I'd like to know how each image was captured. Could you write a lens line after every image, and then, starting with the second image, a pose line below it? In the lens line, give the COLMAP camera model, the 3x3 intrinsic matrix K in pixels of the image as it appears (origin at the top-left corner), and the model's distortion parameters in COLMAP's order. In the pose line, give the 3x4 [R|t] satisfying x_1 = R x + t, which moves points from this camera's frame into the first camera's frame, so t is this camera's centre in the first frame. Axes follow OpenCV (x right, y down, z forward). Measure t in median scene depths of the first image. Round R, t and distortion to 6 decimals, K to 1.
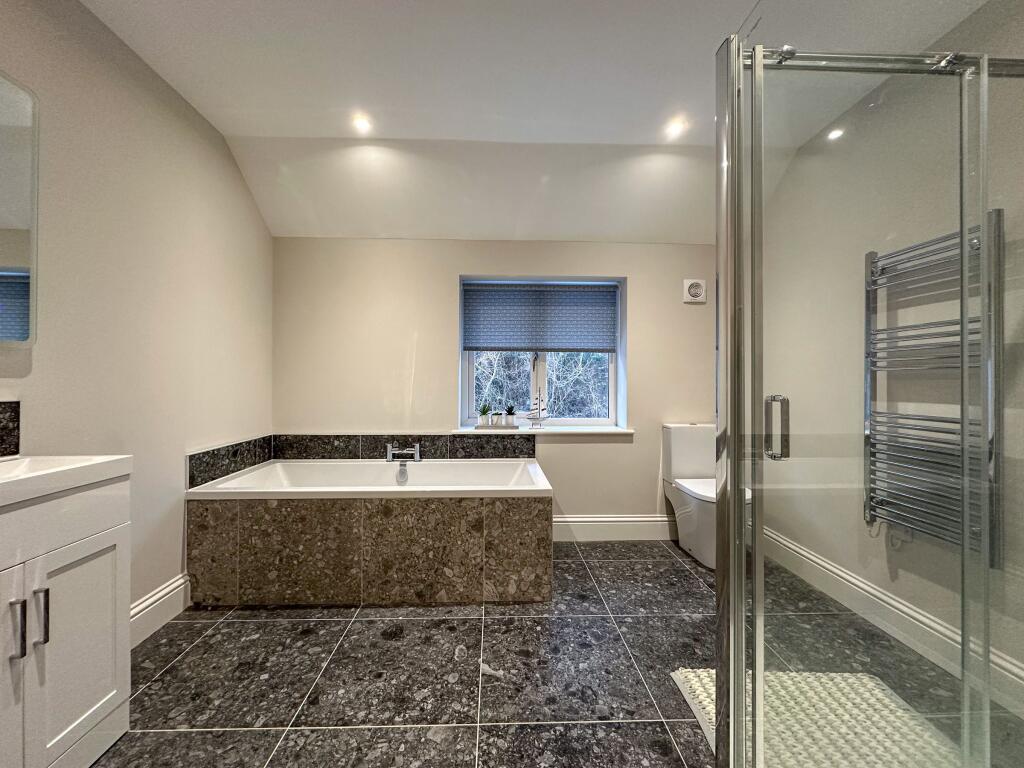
lens RADIAL K [[420.6, 0, 492.4], [0, 420.6, 380.7], [0, 0, 1]] dist [-0.002242, 0.000393]
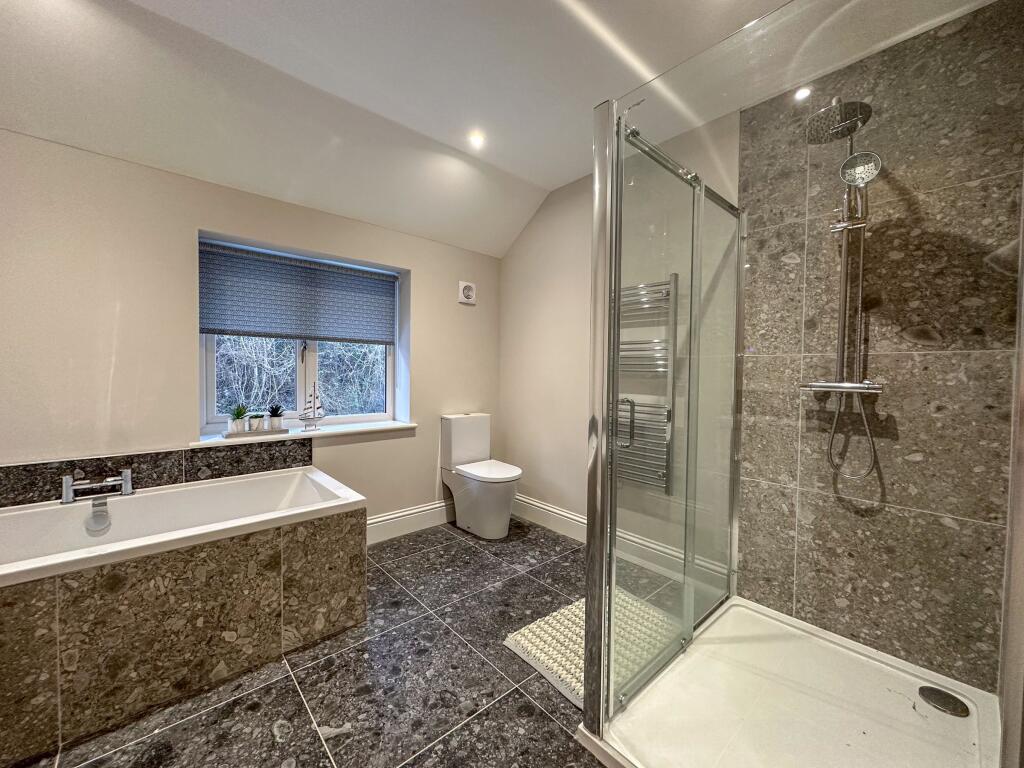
lens RADIAL K [[420.6, 0, 510.6], [0, 420.6, 382.0], [0, 0, 1]] dist [-0.002242, 0.000393]
pose [[0.751020, -0.013508, 0.660141, -0.214547], [-0.011993, 0.999347, 0.034094, -0.026407], [-0.660170, -0.033522, 0.750367, 0.125827]]
